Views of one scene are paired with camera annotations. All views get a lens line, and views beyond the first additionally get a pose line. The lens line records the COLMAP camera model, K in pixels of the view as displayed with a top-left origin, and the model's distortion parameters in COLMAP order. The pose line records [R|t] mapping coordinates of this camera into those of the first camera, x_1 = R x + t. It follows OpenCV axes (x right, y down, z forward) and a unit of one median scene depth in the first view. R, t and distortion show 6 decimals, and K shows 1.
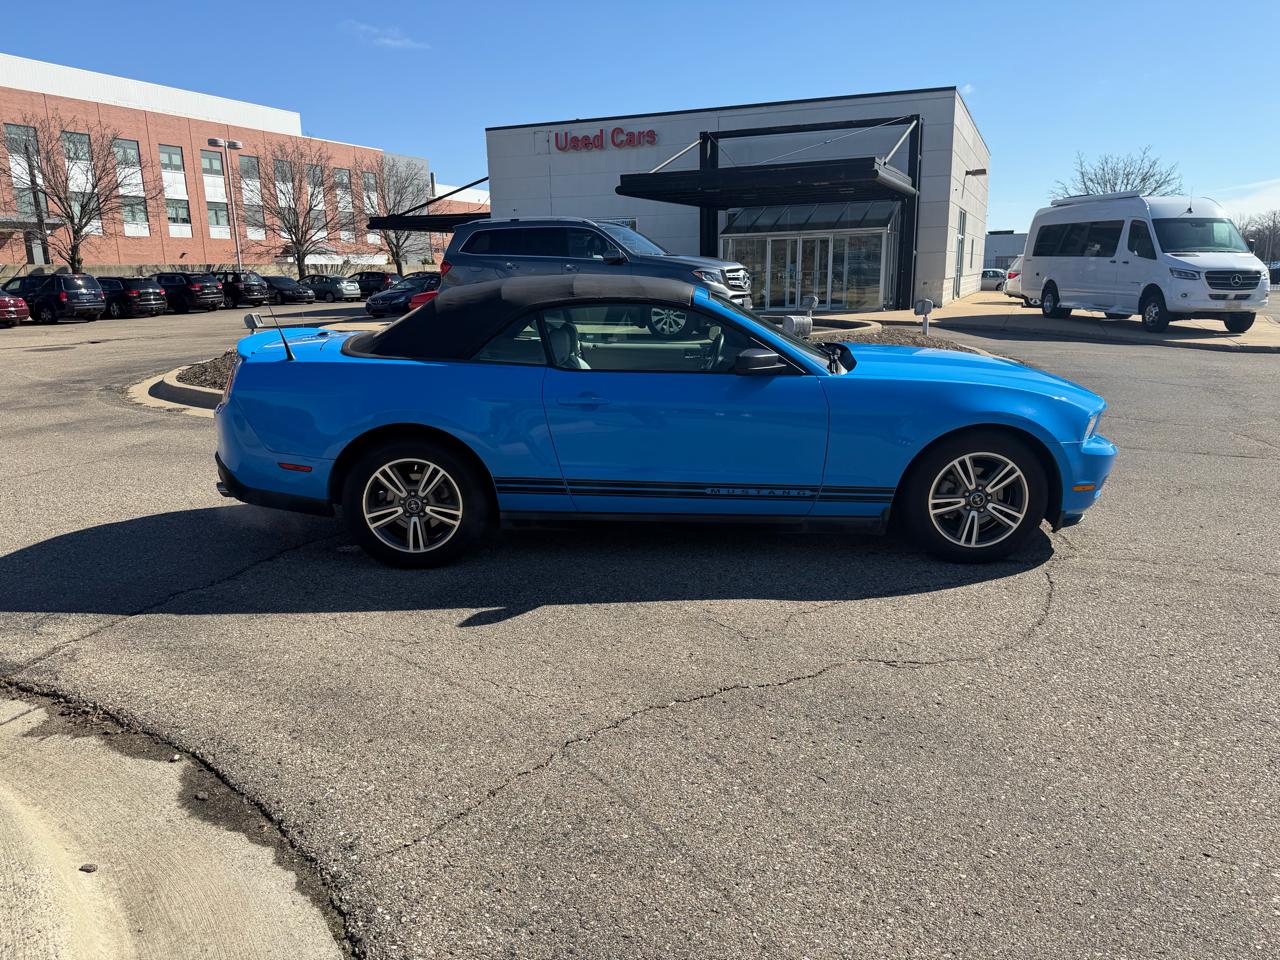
lens RADIAL K [[898.8, 0, 644.4], [0, 898.8, 488.9], [0, 0, 1]] dist [0.038406, -0.058852]
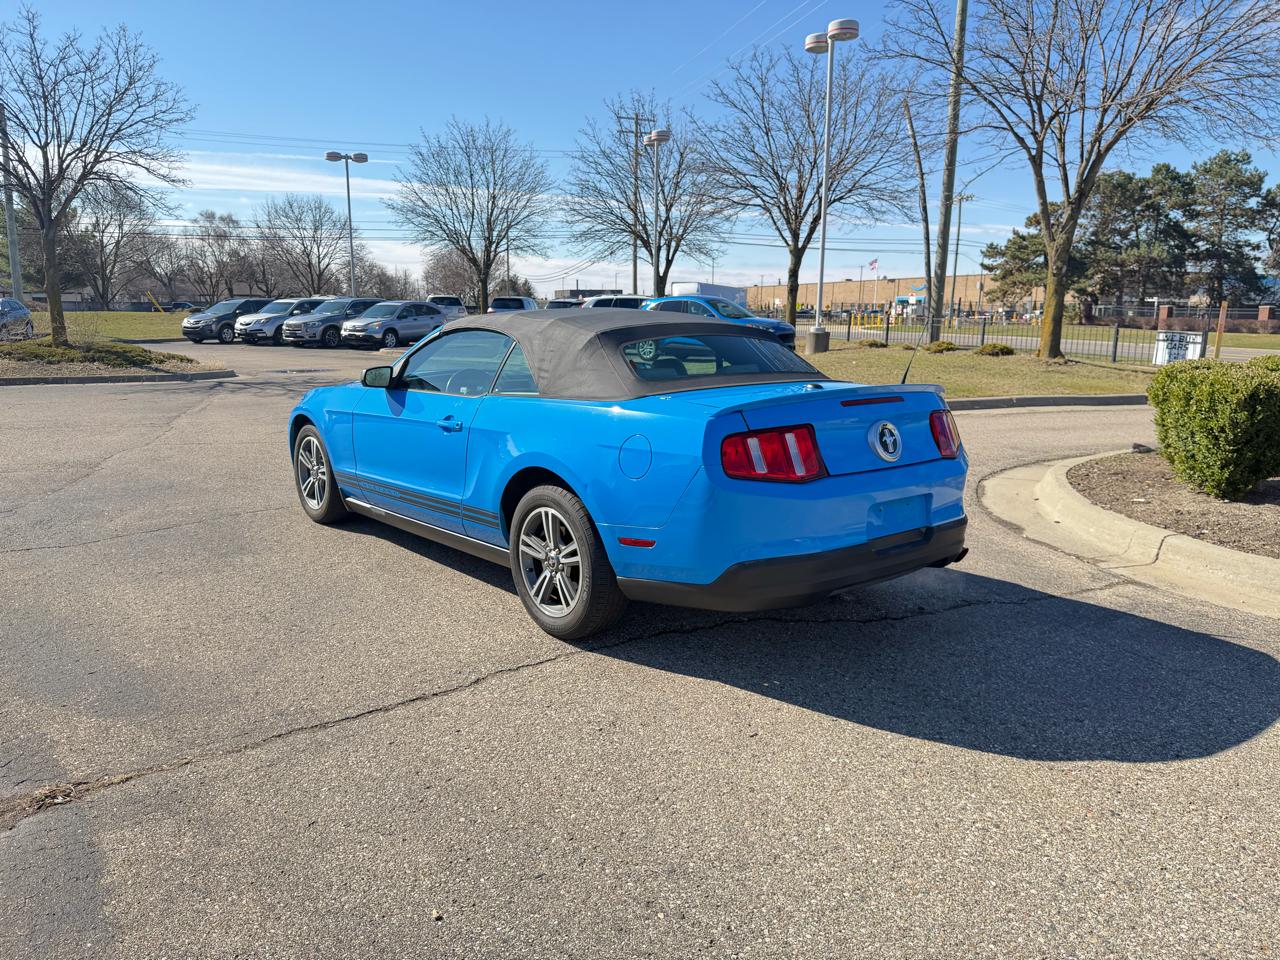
lens RADIAL K [[898.8, 0, 644.4], [0, 898.8, 488.9], [0, 0, 1]] dist [0.038406, -0.058852]
pose [[-0.641445, -0.144931, 0.753355, -0.967479], [0.172055, 0.929801, 0.325373, -0.415945], [-0.747626, 0.338327, -0.571480, 1.802390]]
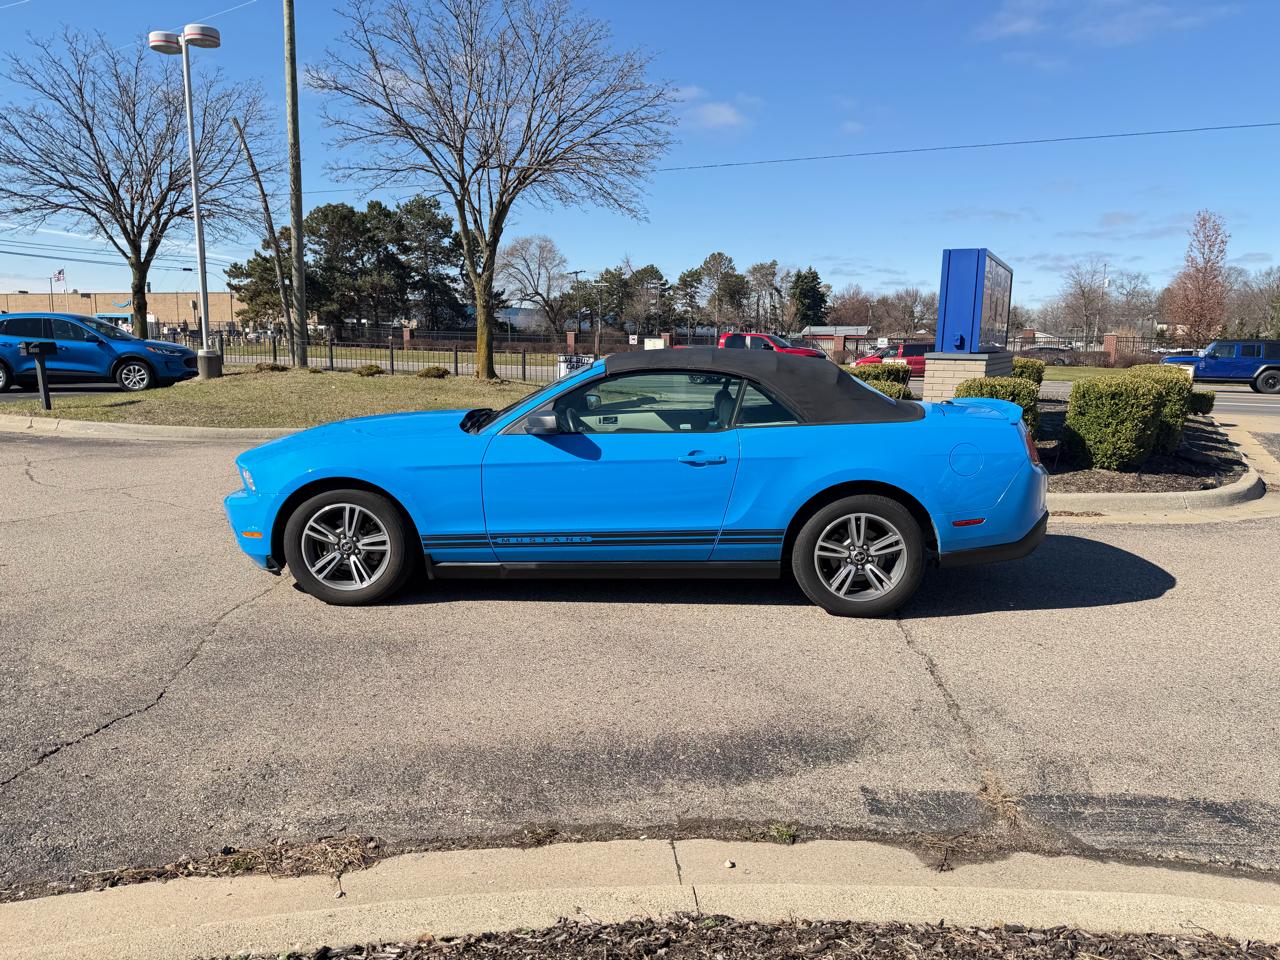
lens RADIAL K [[896.3, 0, 639.9], [0, 896.3, 485.6], [0, 0, 1]] dist [0.051290, -0.078713]
pose [[-0.997648, -0.017062, 0.066385, -0.134977], [0.009409, 0.925264, 0.379207, -0.558703], [-0.067893, 0.378940, -0.922927, 2.329376]]
